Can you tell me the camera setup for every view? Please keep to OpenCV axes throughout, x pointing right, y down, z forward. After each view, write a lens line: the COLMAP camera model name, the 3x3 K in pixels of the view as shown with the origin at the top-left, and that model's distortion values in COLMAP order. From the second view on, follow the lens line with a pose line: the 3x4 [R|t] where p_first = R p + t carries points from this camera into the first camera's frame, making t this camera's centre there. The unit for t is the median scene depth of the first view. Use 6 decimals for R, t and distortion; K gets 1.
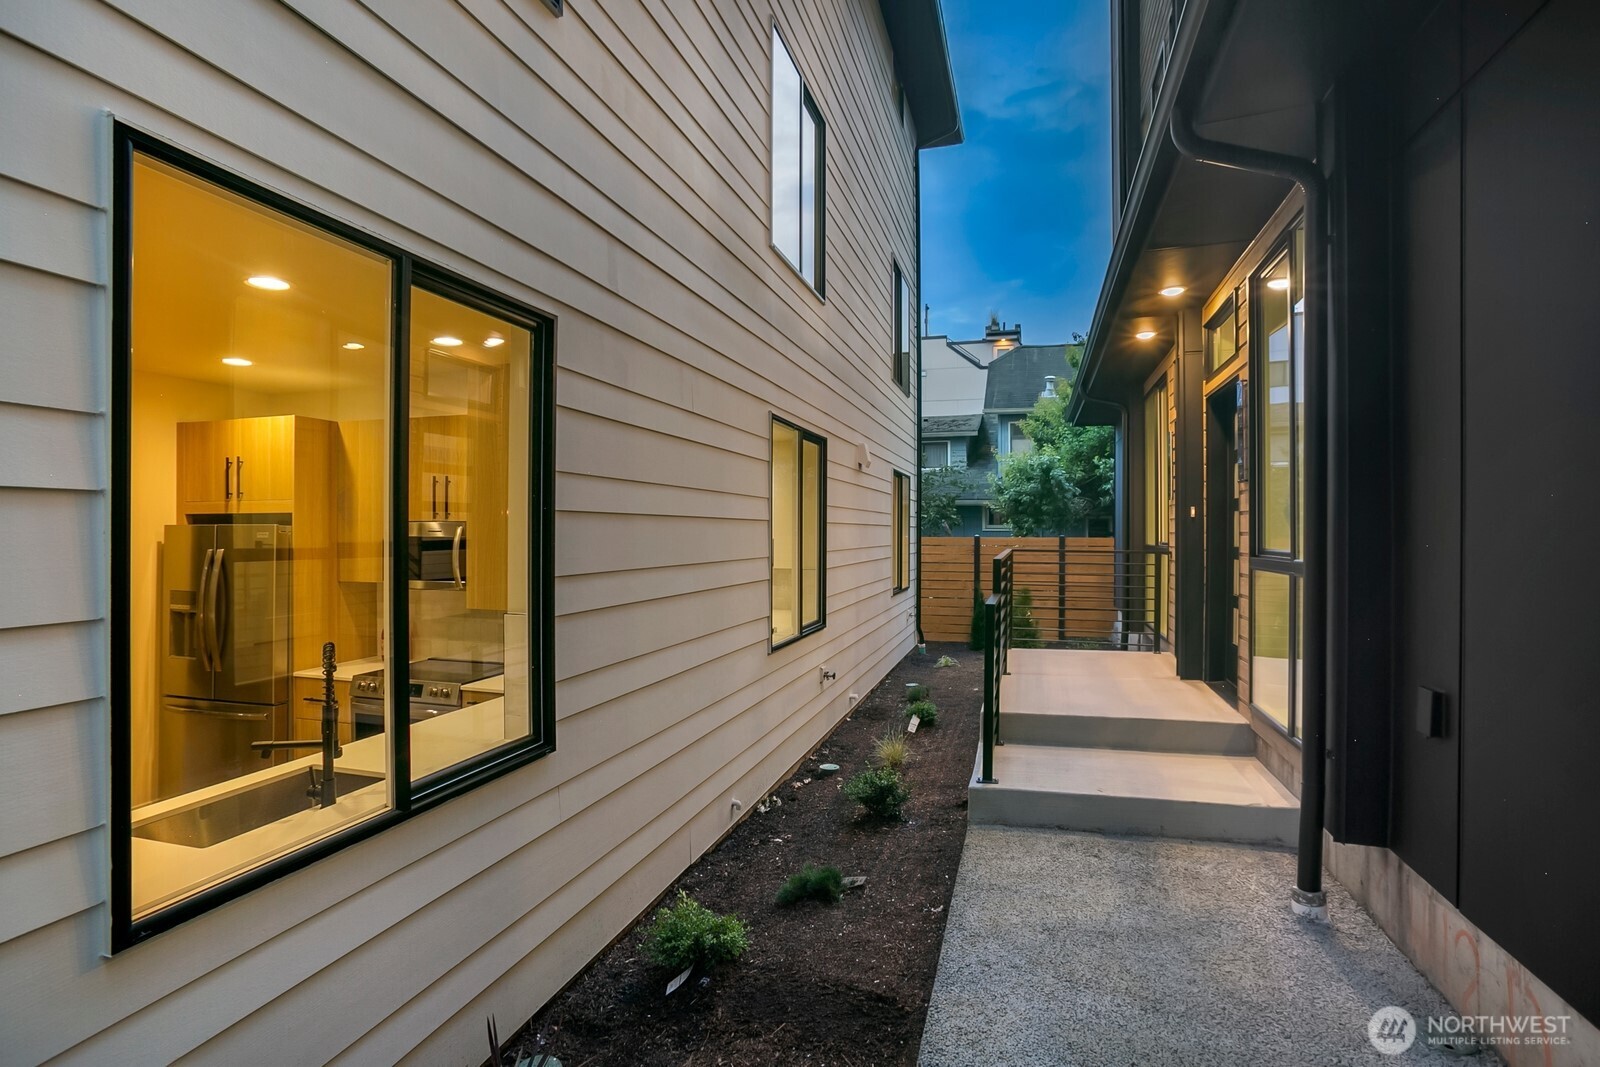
lens RADIAL K [[786.9, 0, 797.8], [0, 786.9, 527.6], [0, 0, 1]] dist [-0.065783, 0.038654]
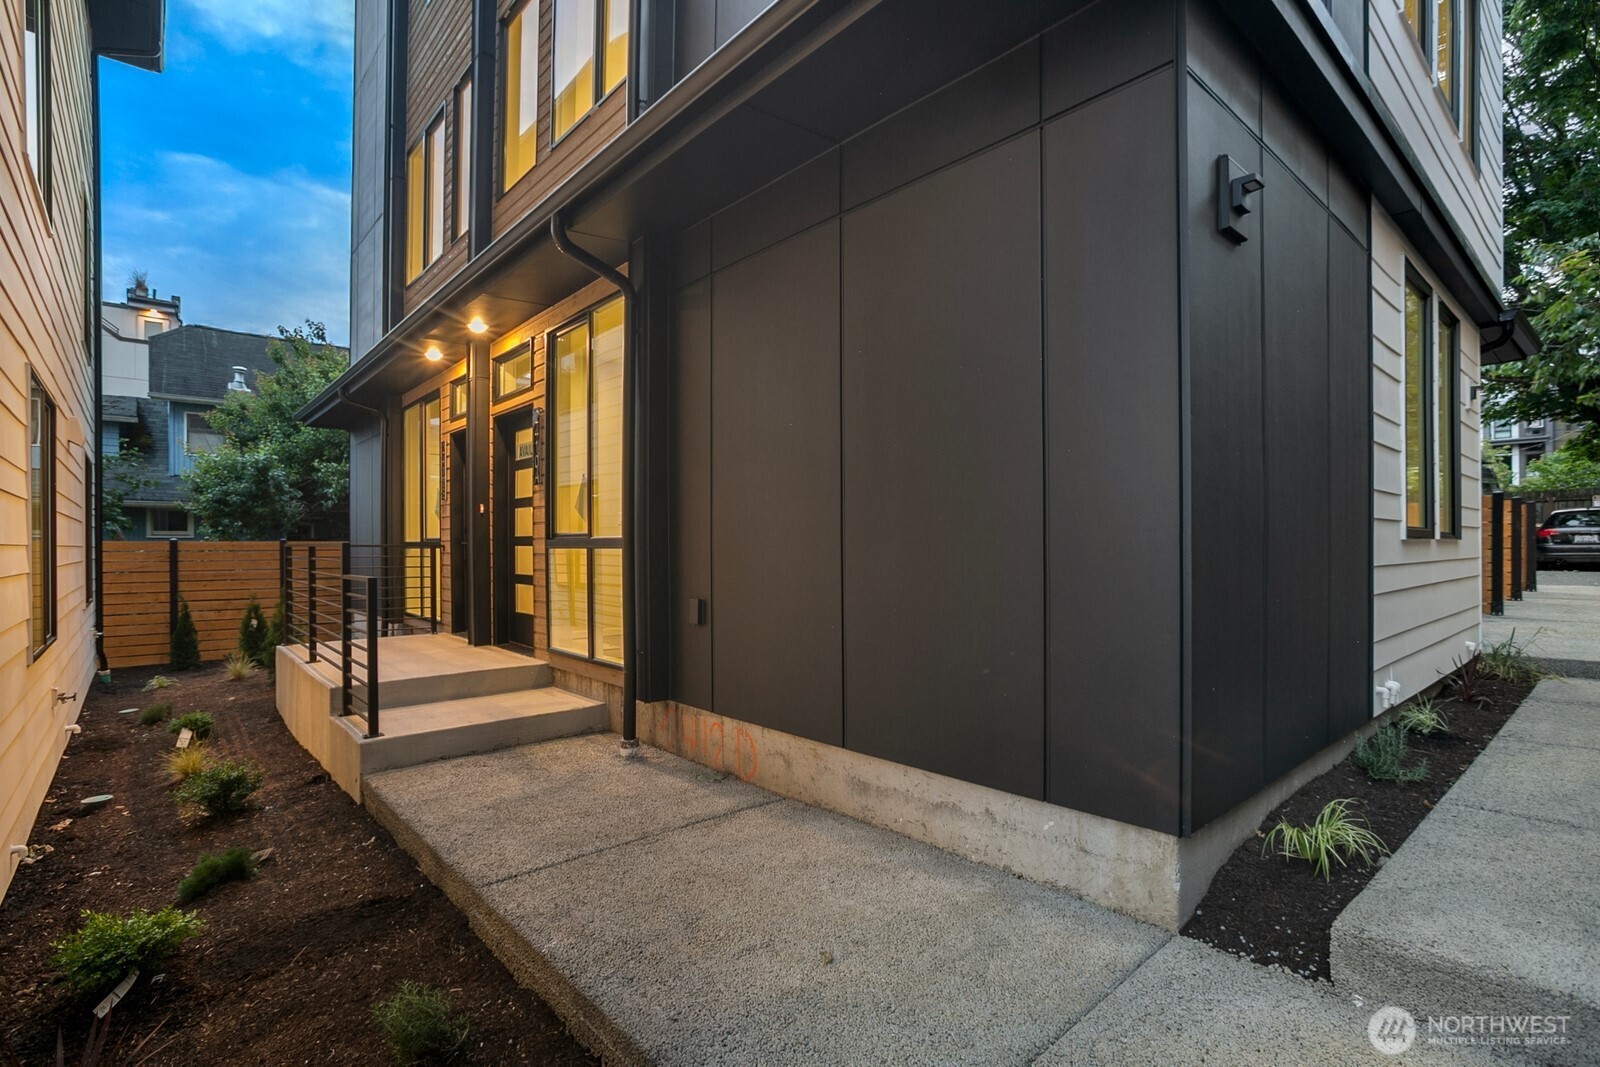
lens RADIAL K [[755.2, 0, 807.2], [0, 755.2, 541.7], [0, 0, 1]] dist [-0.002118, 0.007541]
pose [[0.532828, -0.006014, 0.846202, -0.255491], [0.006282, 0.999975, 0.003151, 0.035523], [-0.846200, 0.003636, 0.532853, -0.079078]]
